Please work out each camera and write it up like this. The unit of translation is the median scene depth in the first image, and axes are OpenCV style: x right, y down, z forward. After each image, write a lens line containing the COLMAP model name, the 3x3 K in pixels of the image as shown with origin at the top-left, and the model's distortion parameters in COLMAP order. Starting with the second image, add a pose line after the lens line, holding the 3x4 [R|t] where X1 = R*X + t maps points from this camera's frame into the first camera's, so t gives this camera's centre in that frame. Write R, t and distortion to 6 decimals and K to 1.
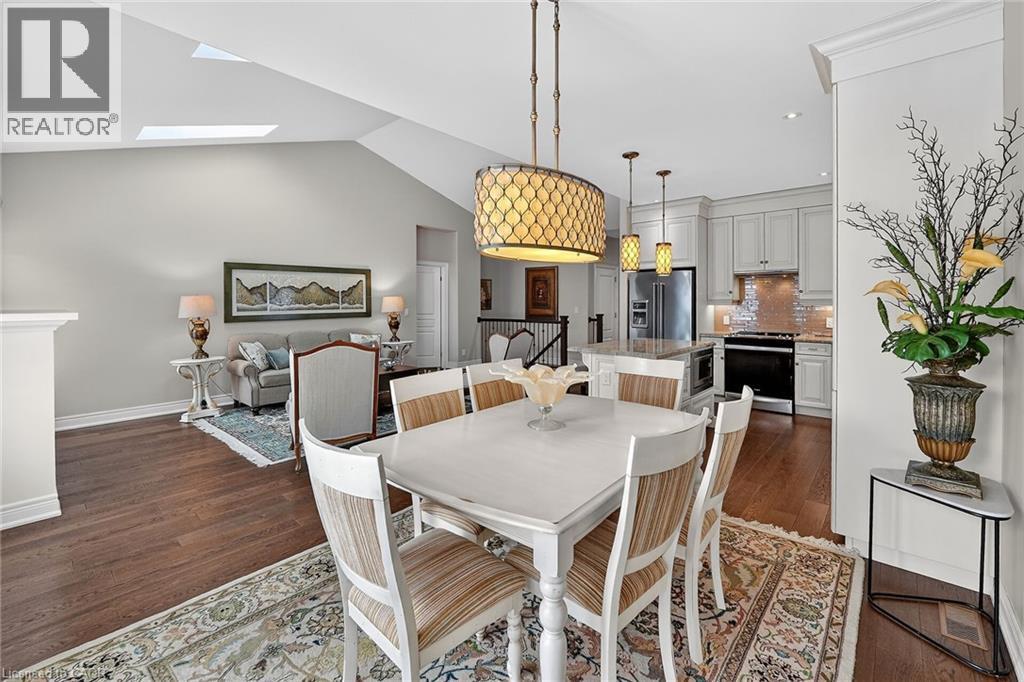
lens RADIAL K [[436.9, 0, 508.1], [0, 436.9, 291.9], [0, 0, 1]] dist [-0.002394, -0.000365]
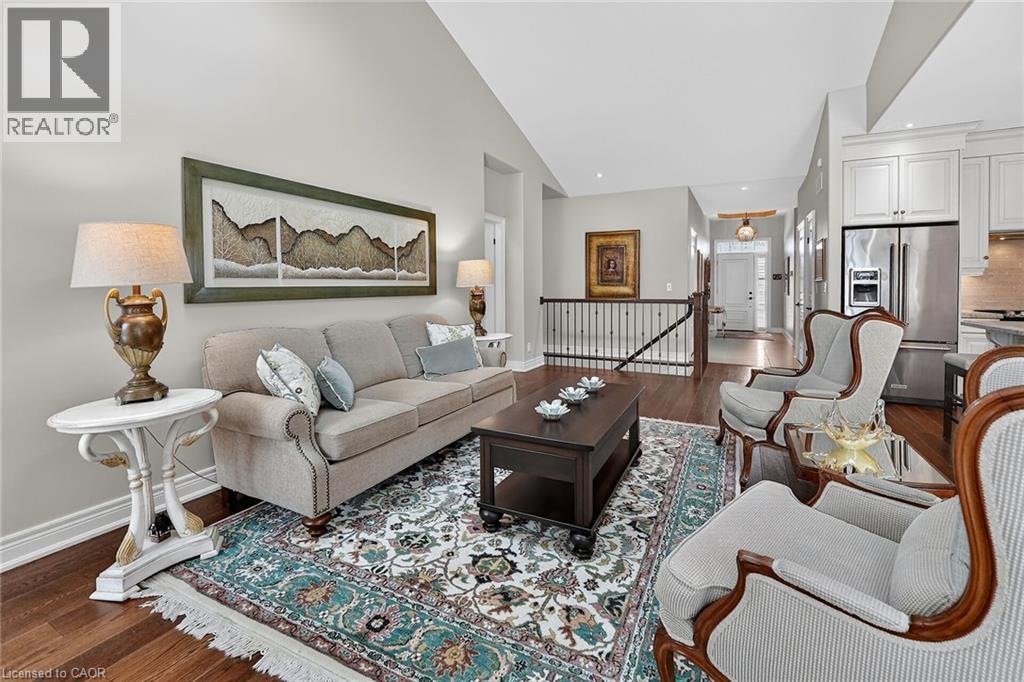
lens RADIAL K [[435.4, 0, 532.5], [0, 435.4, 288.1], [0, 0, 1]] dist [-0.001538, -0.000584]
pose [[0.960883, 0.002472, 0.276943, -0.396752], [-0.008959, 0.999714, 0.022160, 0.038864], [-0.276810, -0.023774, 0.960631, 0.453787]]
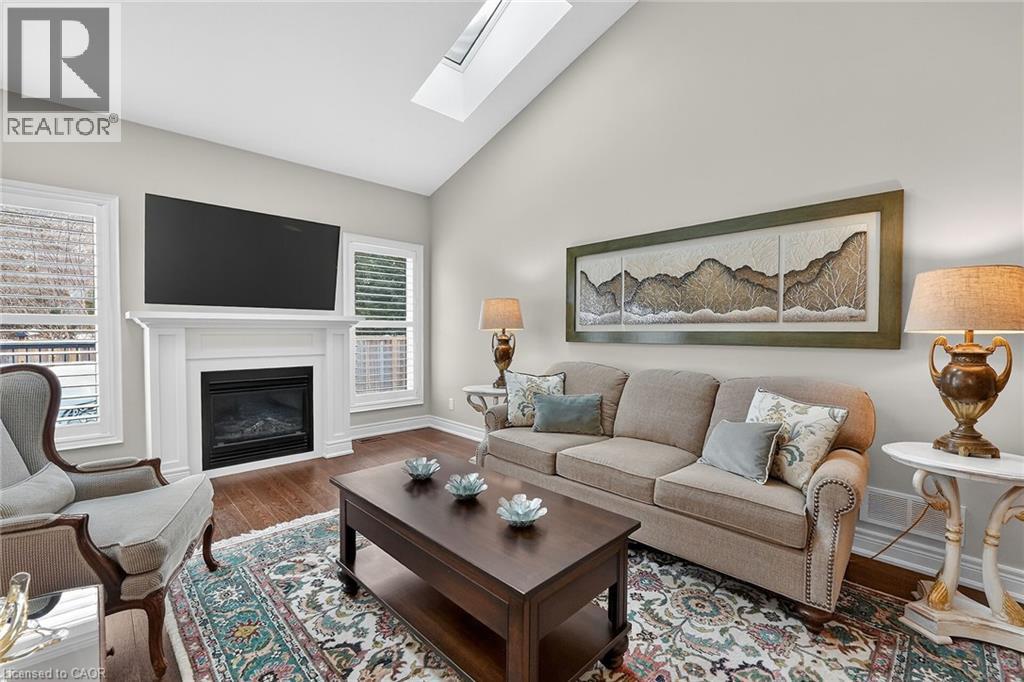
lens RADIAL K [[429.5, 0, 512.0], [0, 429.5, 341.0], [0, 0, 1]] dist [-0.002103, -0.000260]
pose [[-0.067851, 0.038252, -0.996962, -0.002066], [0.024216, 0.999033, 0.036684, 0.039276], [0.997402, -0.021653, -0.068711, 0.850977]]
